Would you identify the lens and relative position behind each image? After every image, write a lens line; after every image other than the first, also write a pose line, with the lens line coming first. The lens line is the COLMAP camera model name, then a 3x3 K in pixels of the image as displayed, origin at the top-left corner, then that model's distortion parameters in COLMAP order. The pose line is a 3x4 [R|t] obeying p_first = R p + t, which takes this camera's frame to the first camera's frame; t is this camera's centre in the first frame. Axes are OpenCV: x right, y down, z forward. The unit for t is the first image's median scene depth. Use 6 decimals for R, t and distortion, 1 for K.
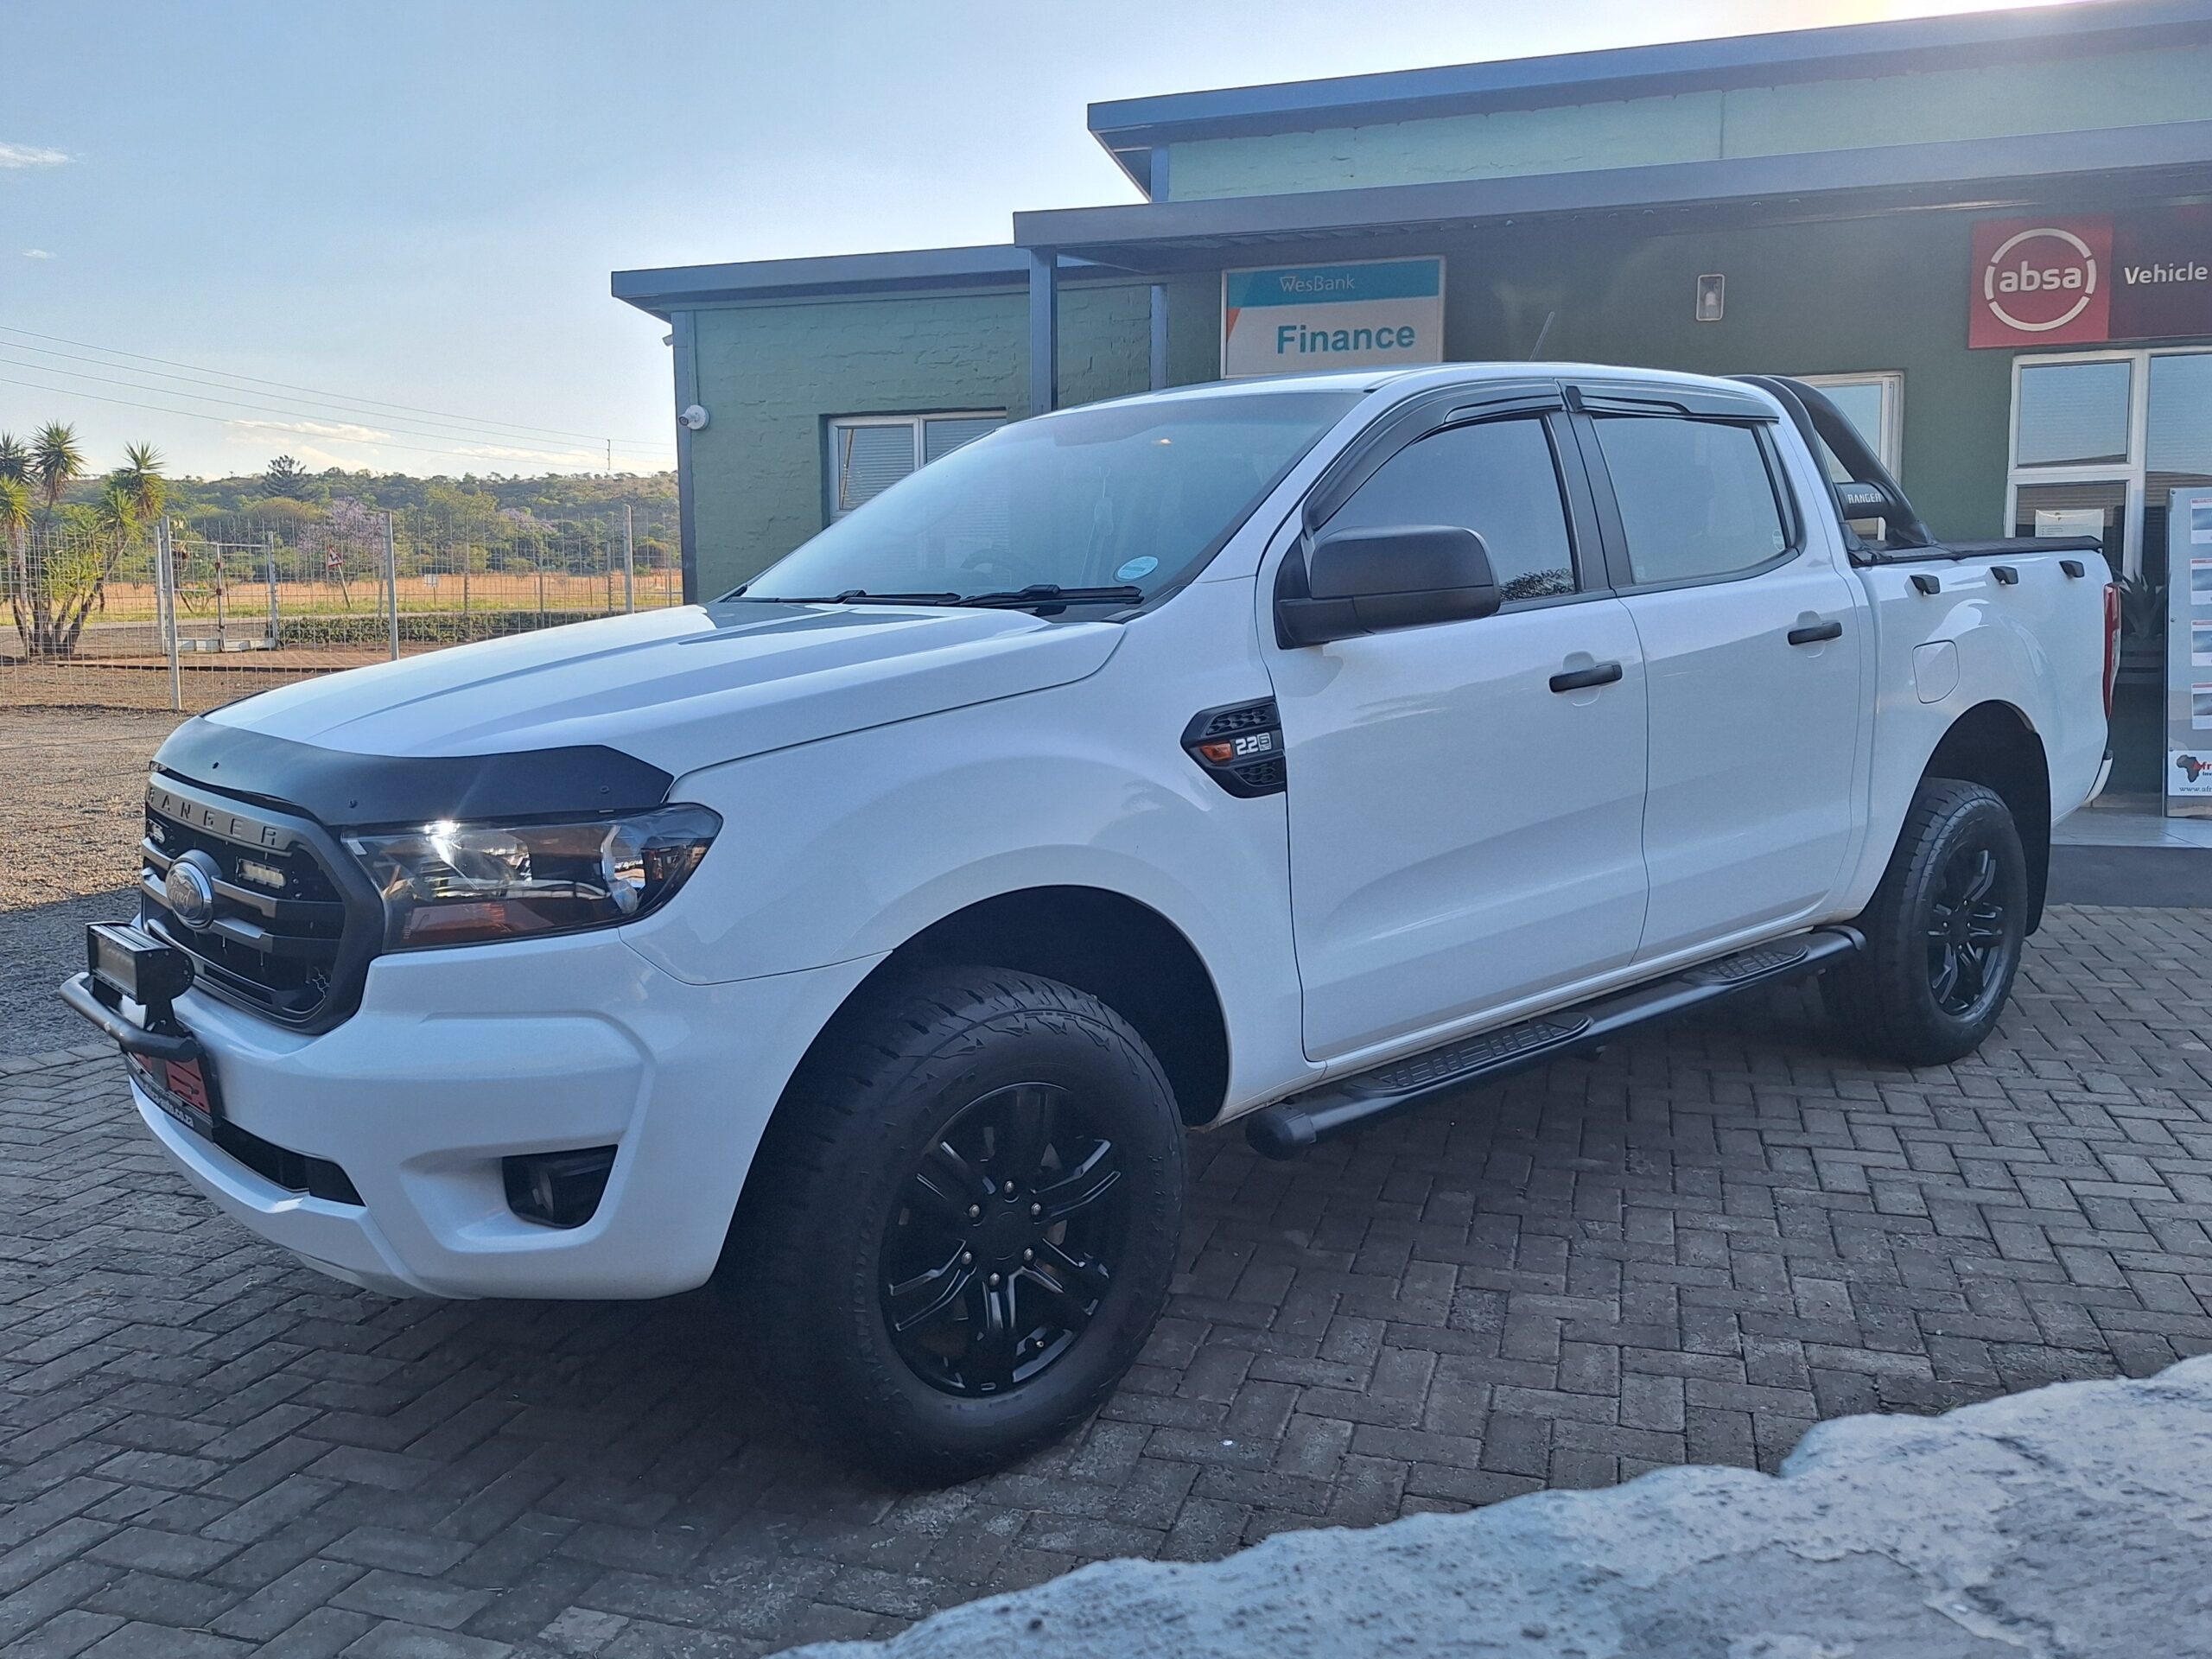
lens RADIAL K [[1837.6, 0, 1102.4], [0, 1837.6, 826.4], [0, 0, 1]] dist [0.060708, -0.038398]
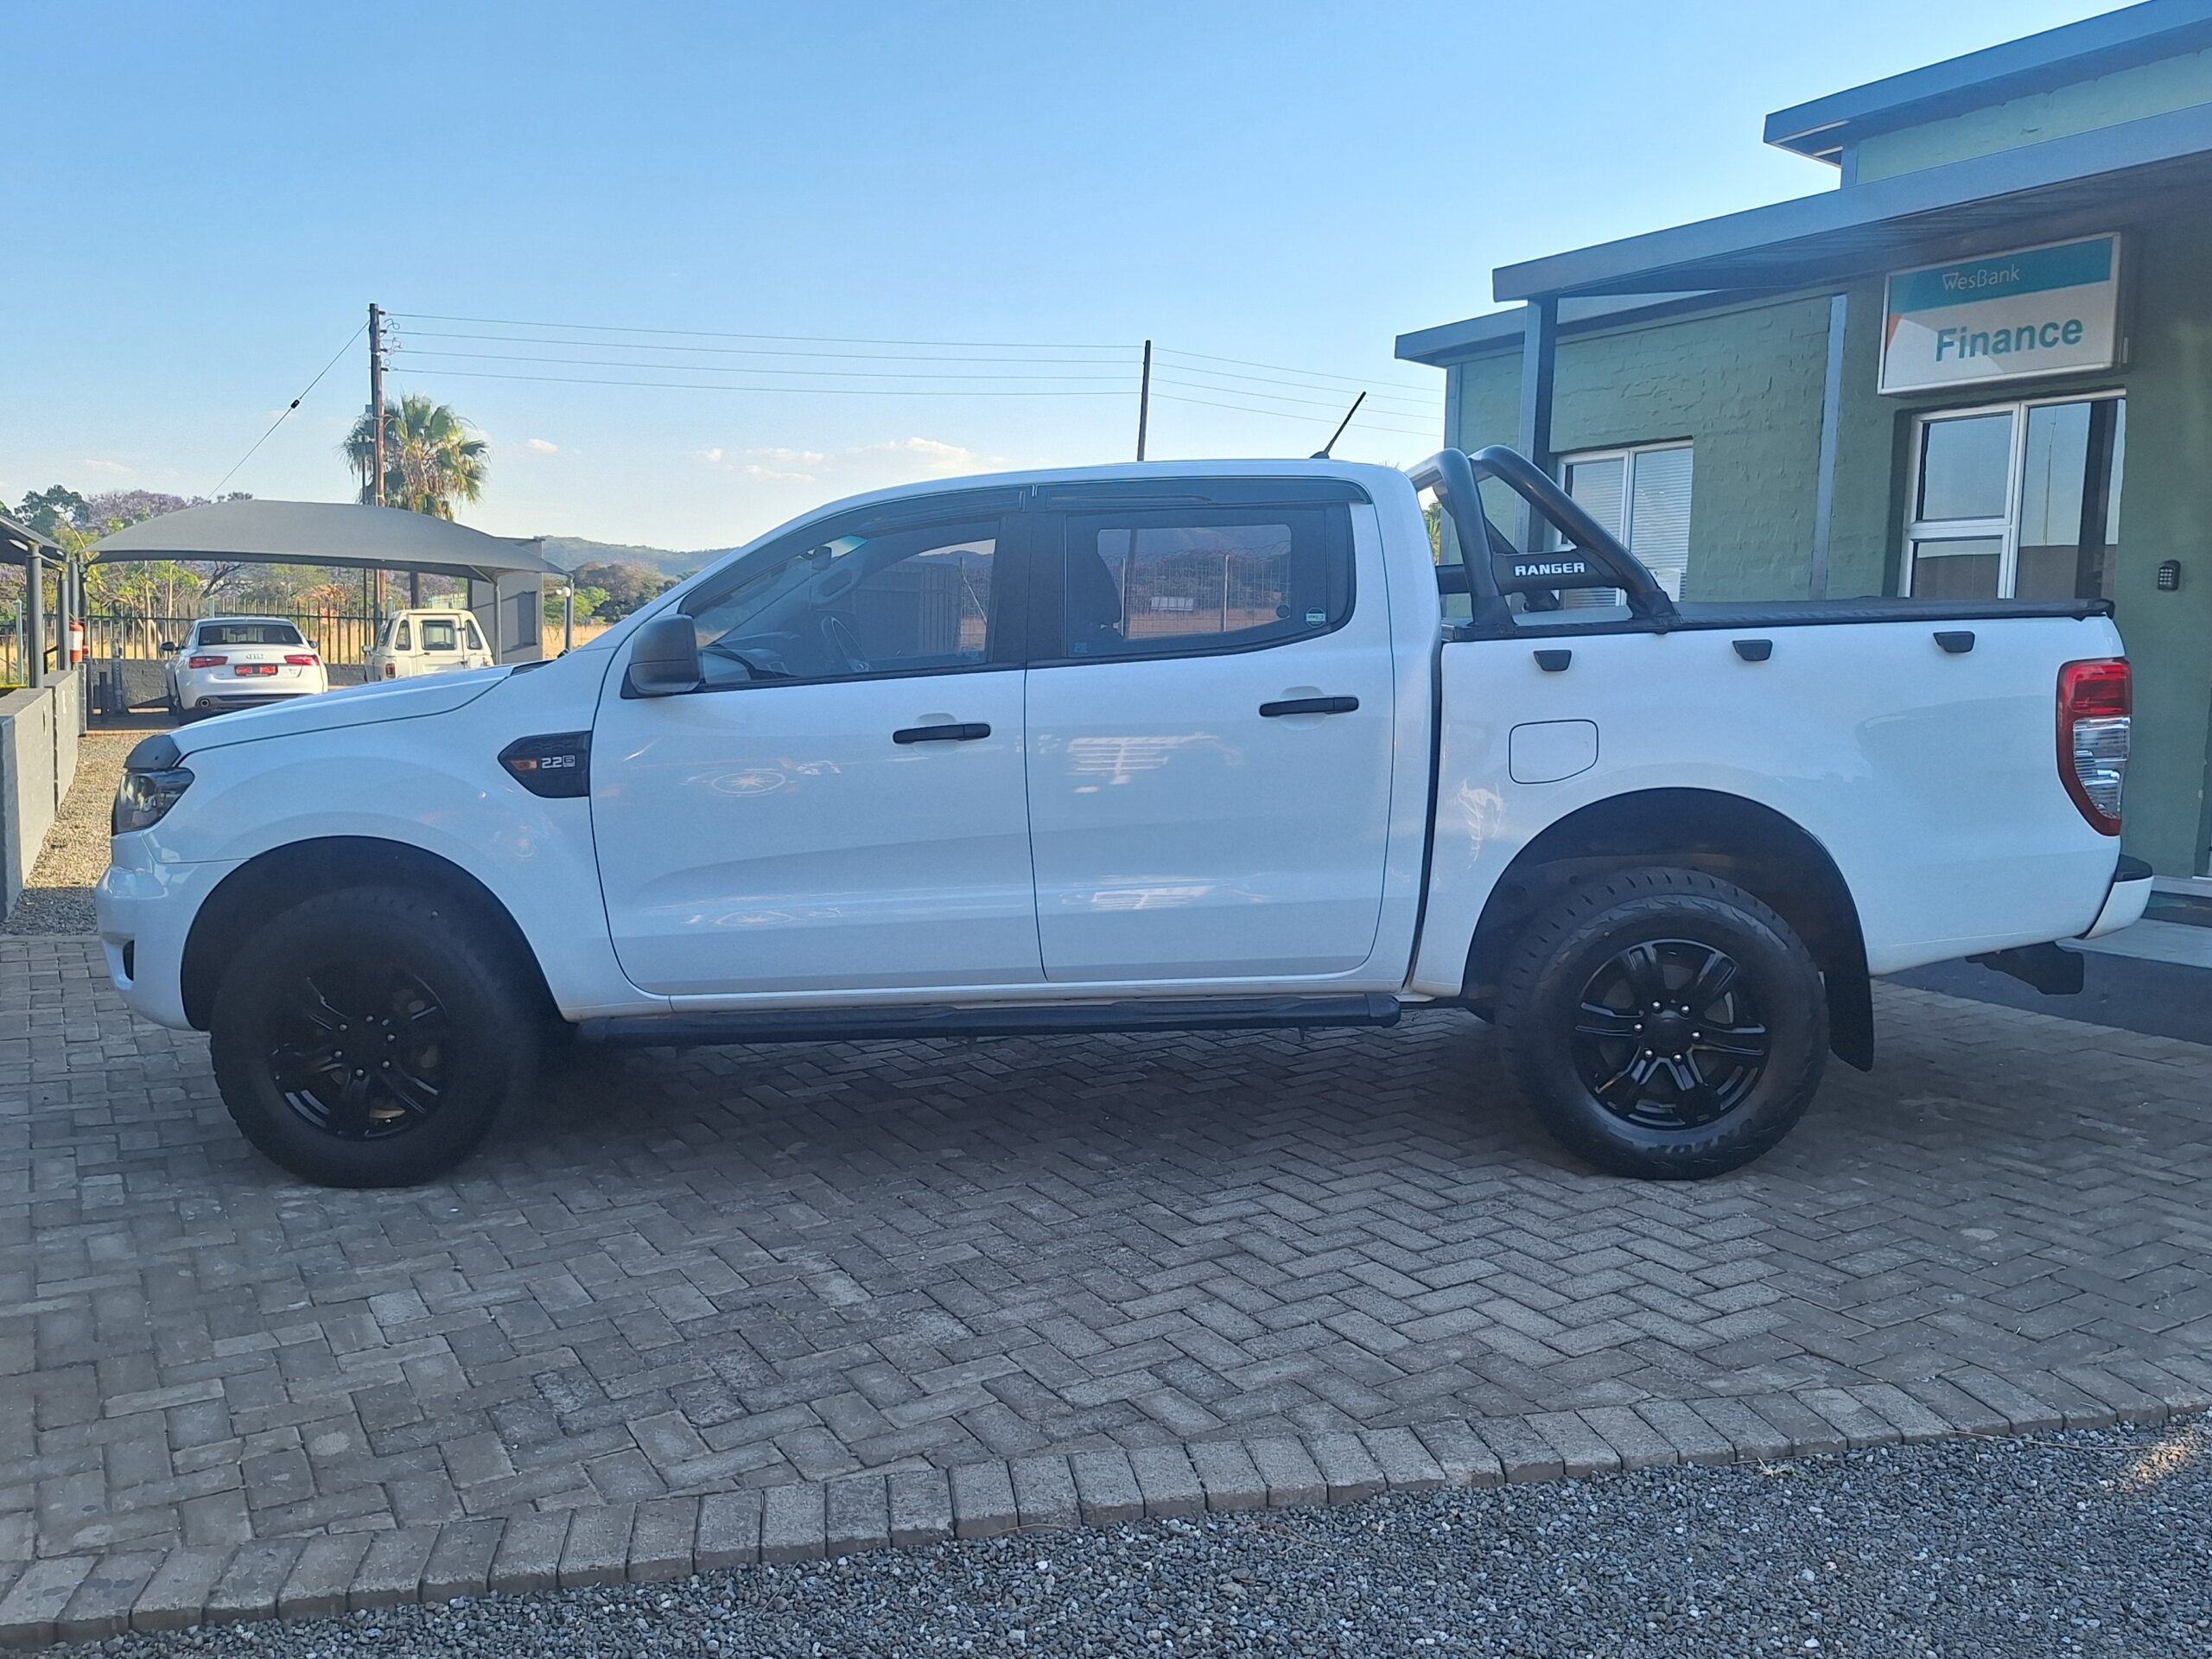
lens RADIAL K [[1912.1, 0, 1065.9], [0, 1912.1, 818.5], [0, 0, 1]] dist [0.069725, -0.051452]
pose [[0.712398, 0.085059, -0.696601, 1.151765], [-0.092648, 0.995338, 0.026788, -0.062498], [0.695633, 0.045455, 0.716958, 0.138244]]
